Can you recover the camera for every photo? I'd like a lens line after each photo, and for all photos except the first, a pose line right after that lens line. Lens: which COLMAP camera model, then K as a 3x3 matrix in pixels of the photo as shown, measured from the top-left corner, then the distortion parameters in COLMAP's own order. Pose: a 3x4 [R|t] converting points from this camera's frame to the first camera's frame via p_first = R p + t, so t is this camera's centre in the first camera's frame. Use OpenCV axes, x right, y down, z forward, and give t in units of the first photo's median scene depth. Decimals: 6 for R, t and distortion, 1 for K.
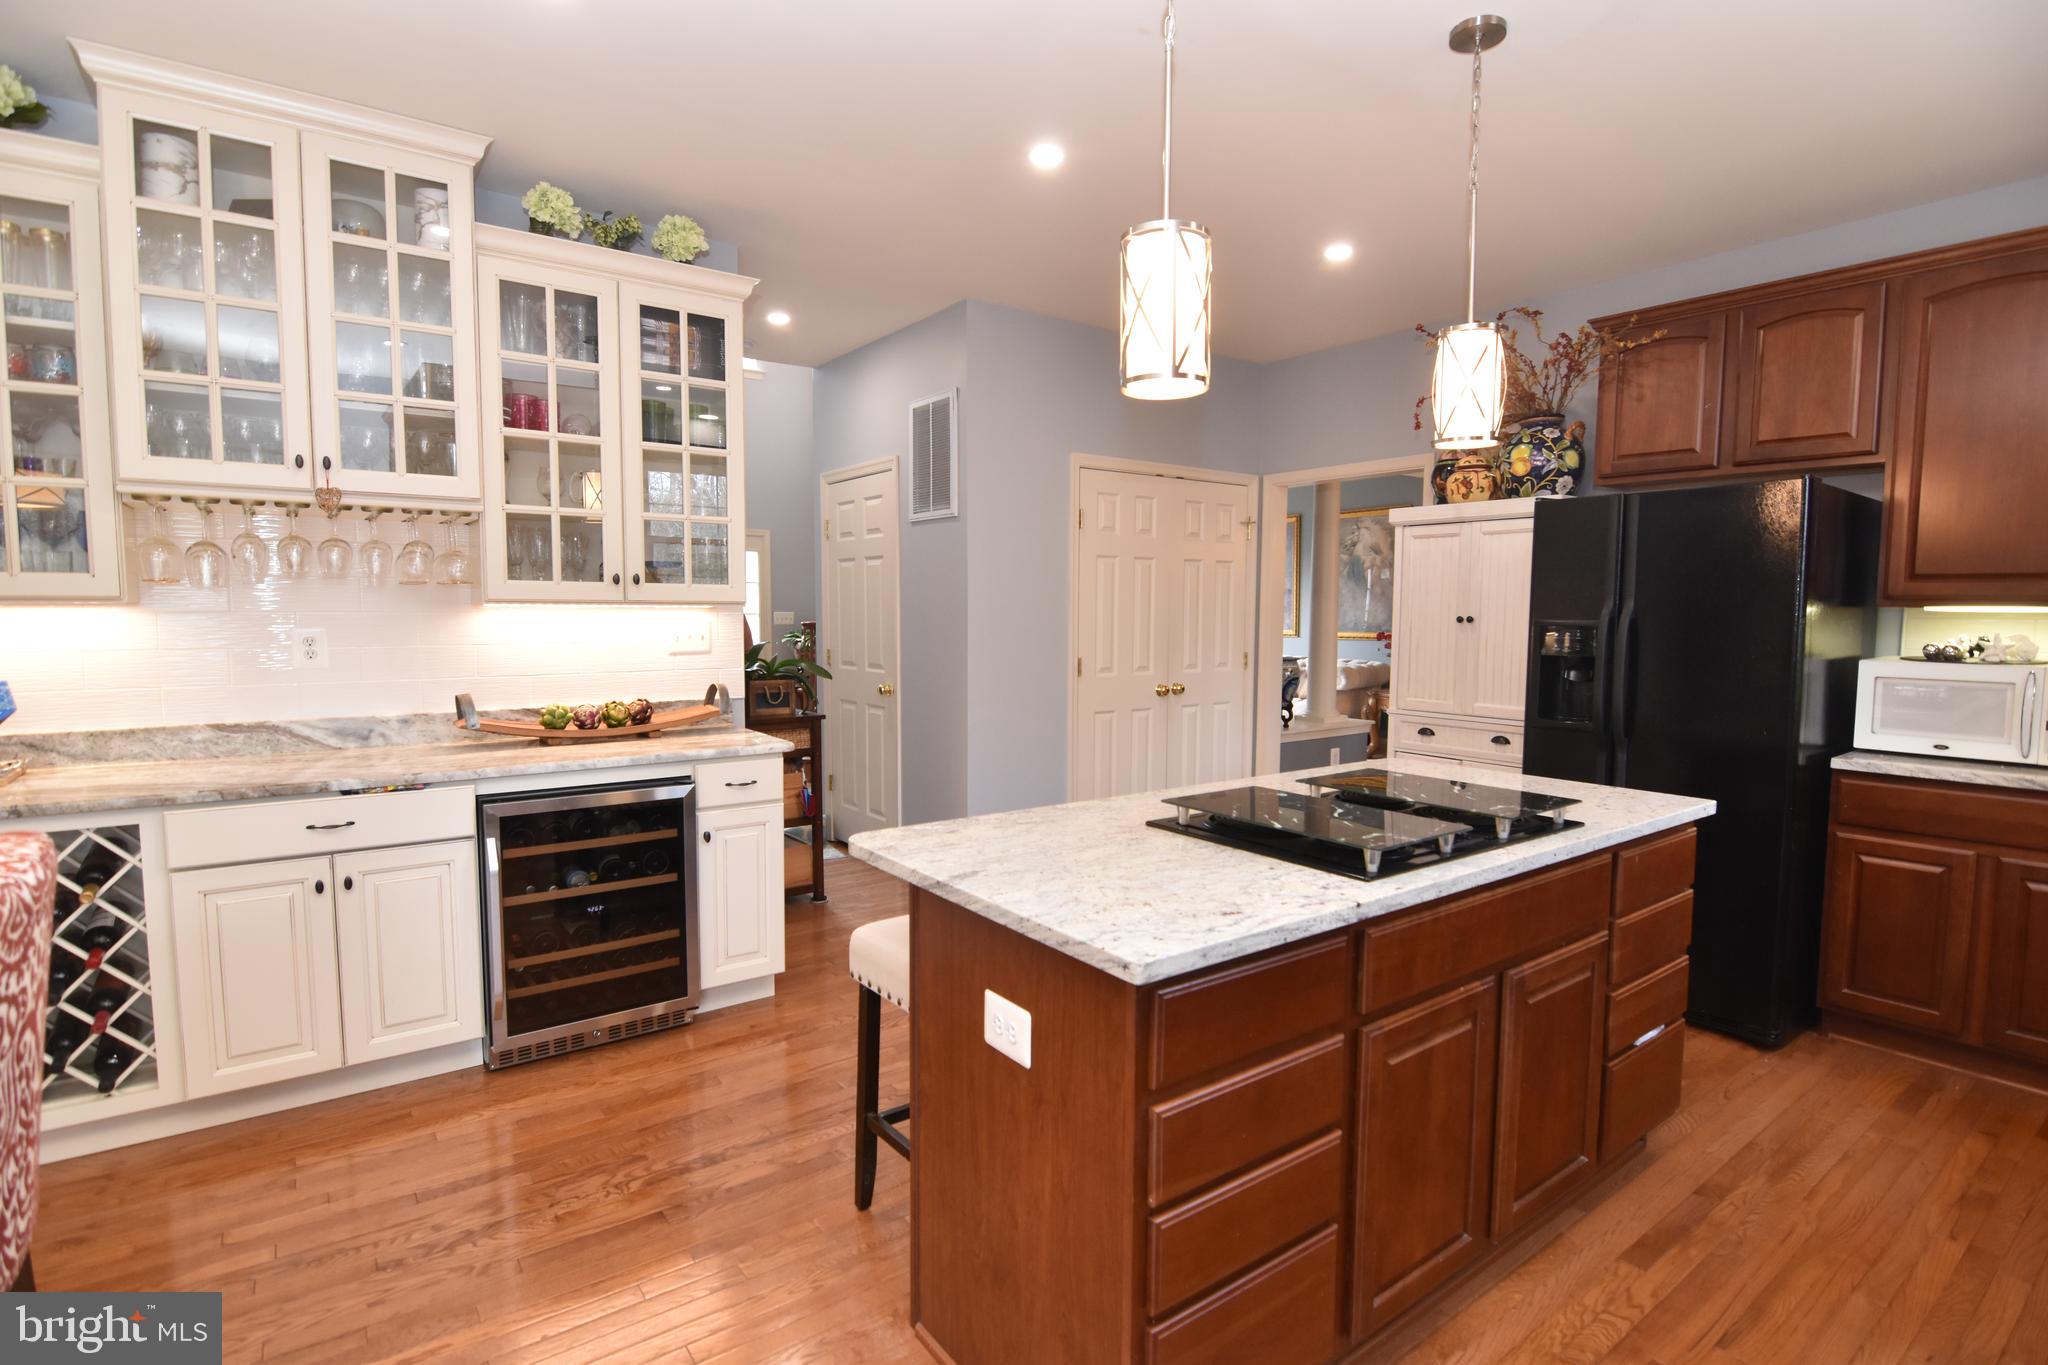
lens RADIAL K [[993.2, 0, 1034.2], [0, 993.2, 685.3], [0, 0, 1]] dist [-0.001644, -0.012436]
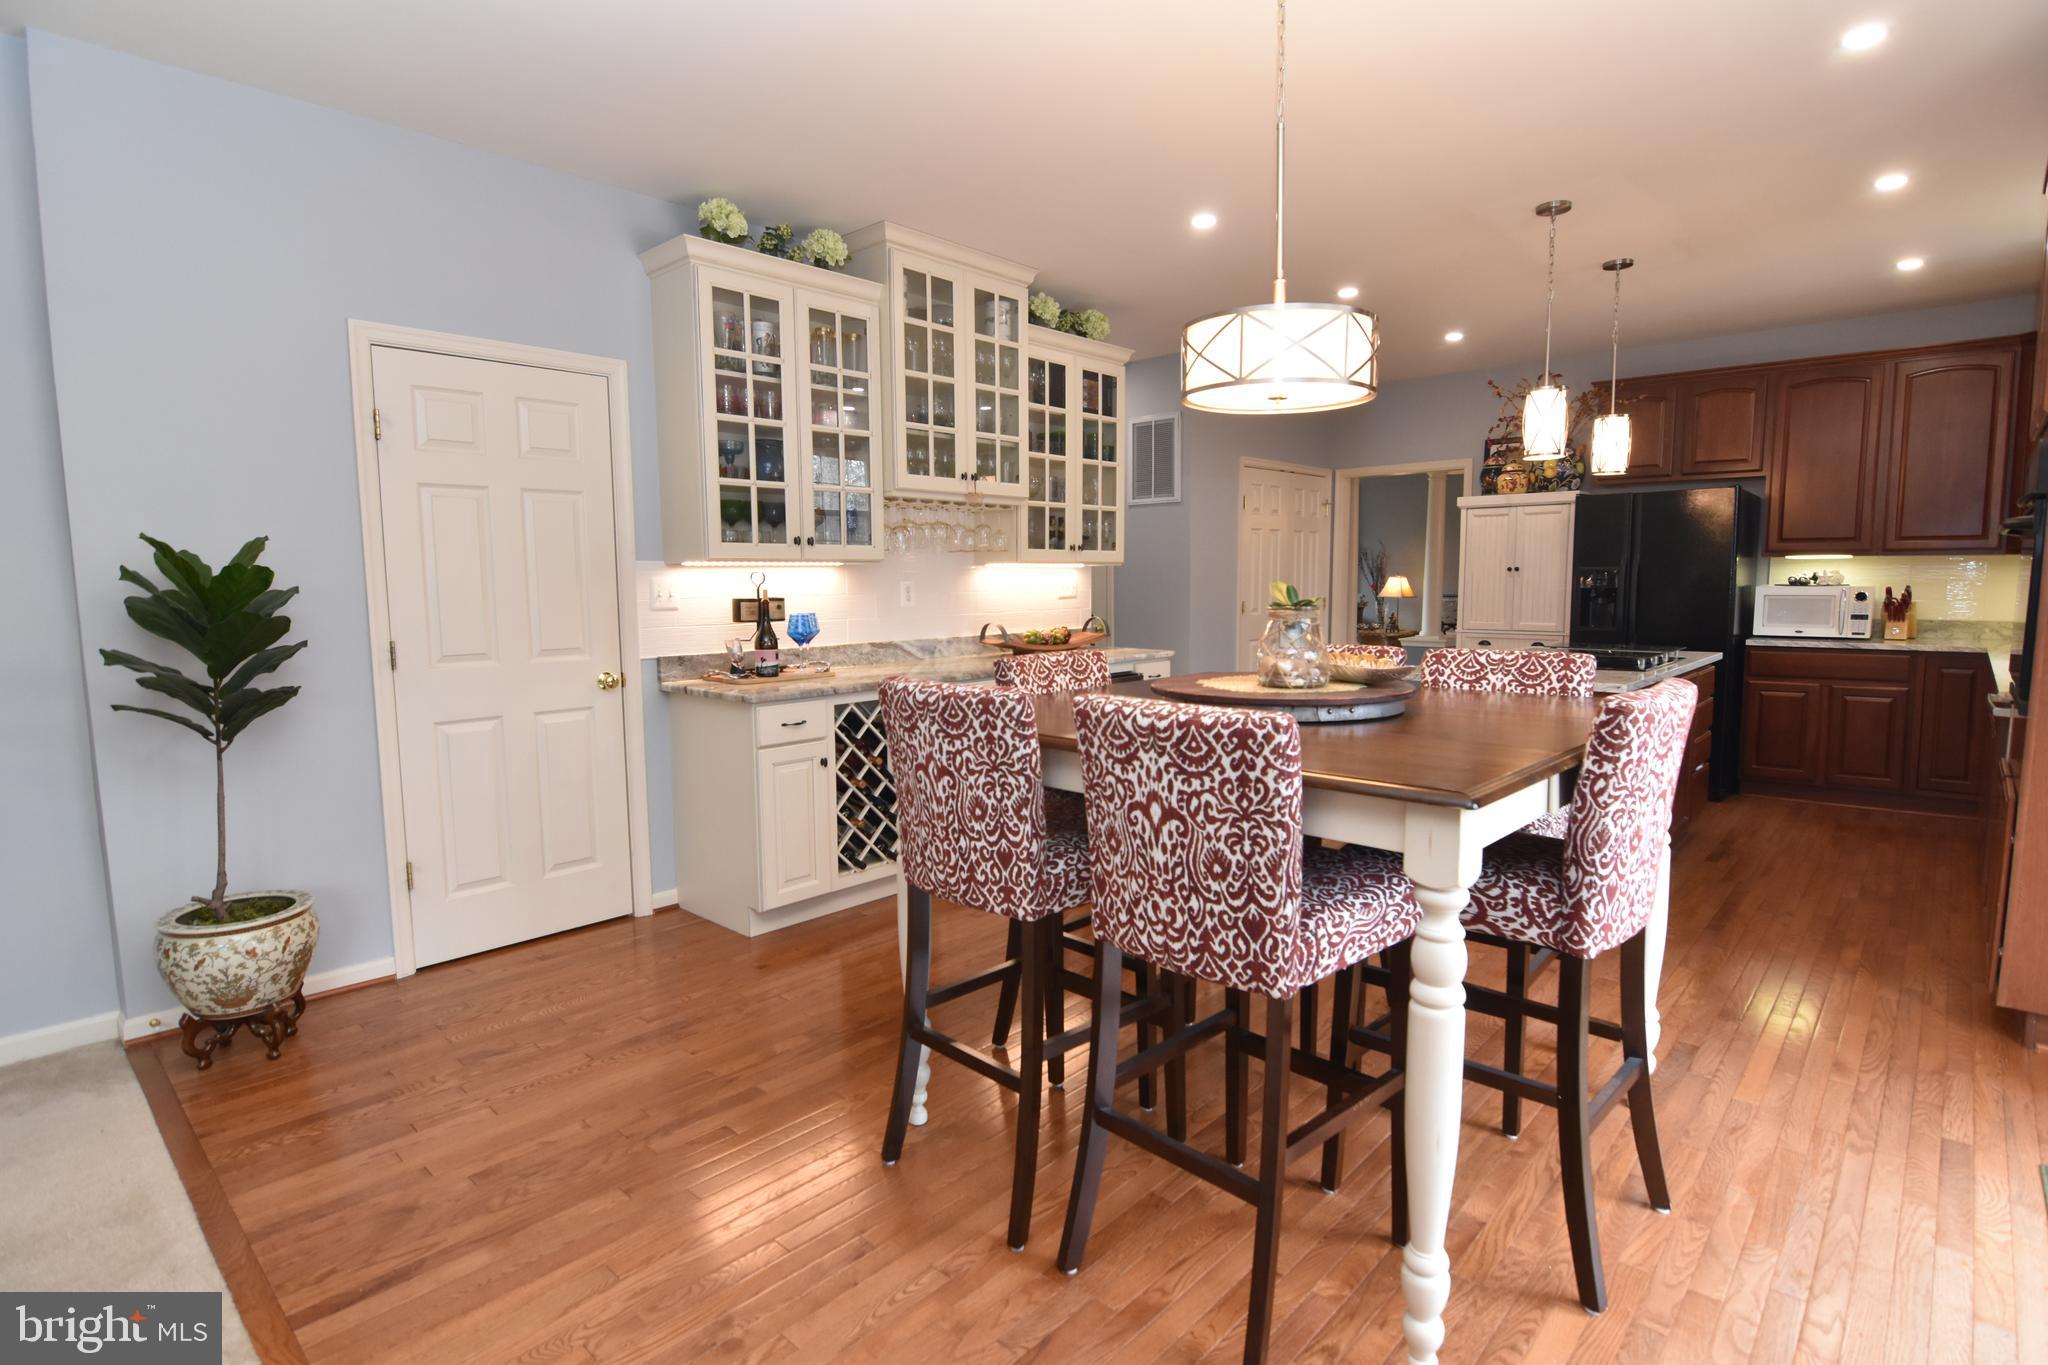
lens RADIAL K [[1023.5, 0, 1029.7], [0, 1023.5, 685.7], [0, 0, 1]] dist [-0.000334, -0.014445]
pose [[0.981825, -0.034448, 0.186637, -0.834646], [0.028972, 0.999068, 0.031993, 0.058755], [-0.187565, -0.026005, 0.981908, -0.598032]]
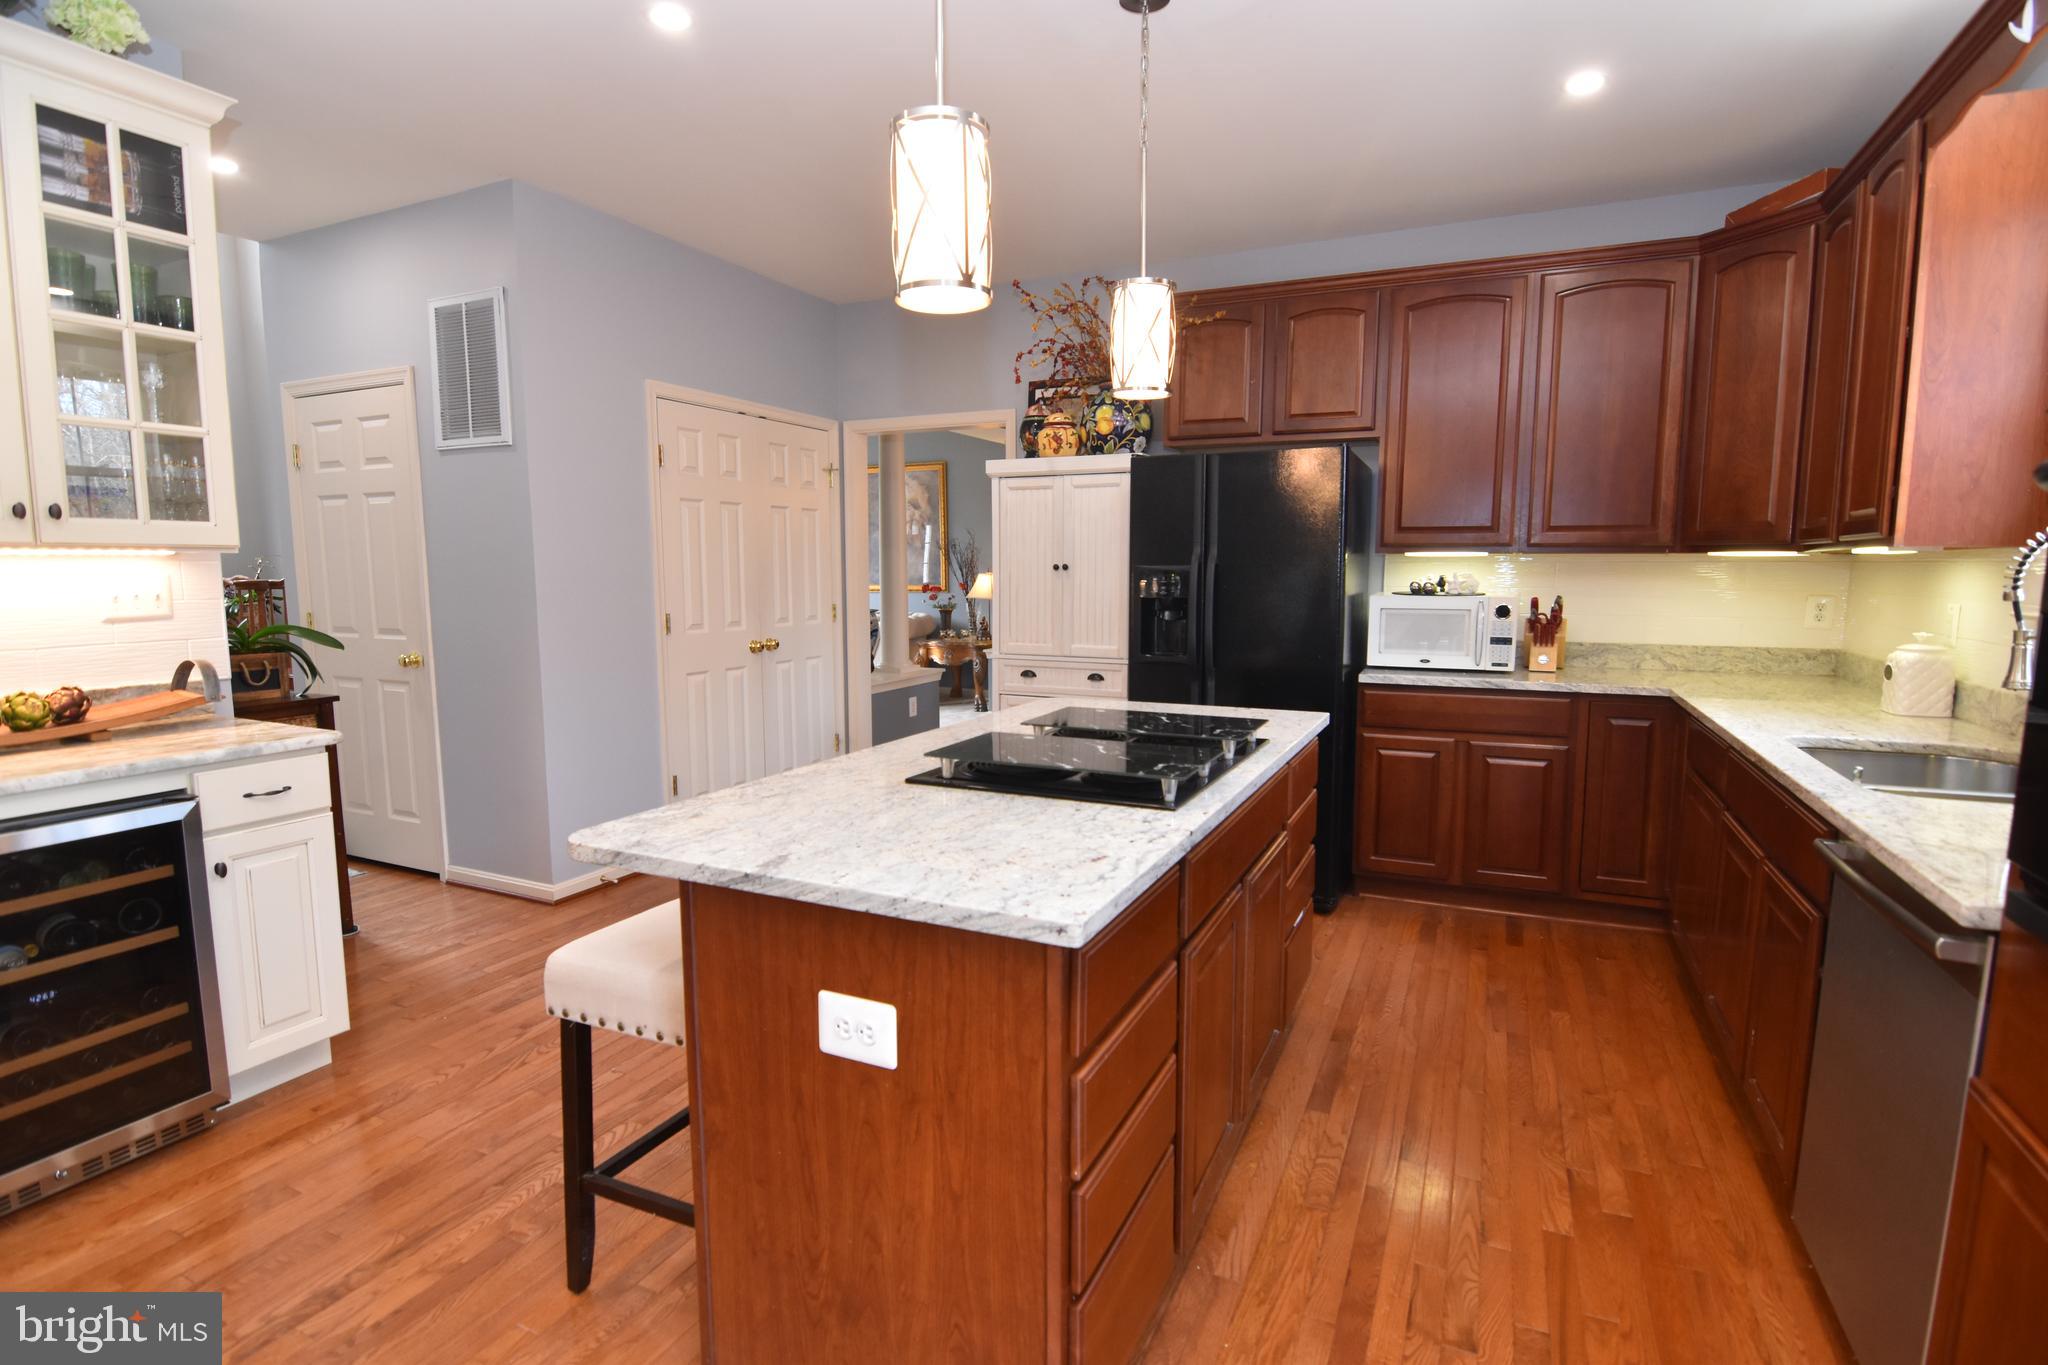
lens RADIAL K [[993.2, 0, 1034.2], [0, 993.2, 685.3], [0, 0, 1]] dist [-0.001644, -0.012436]
pose [[0.878450, -0.060815, 0.473948, -0.143729], [0.040605, 0.997781, 0.052771, 0.004447], [-0.476105, -0.027112, 0.878970, 0.091189]]
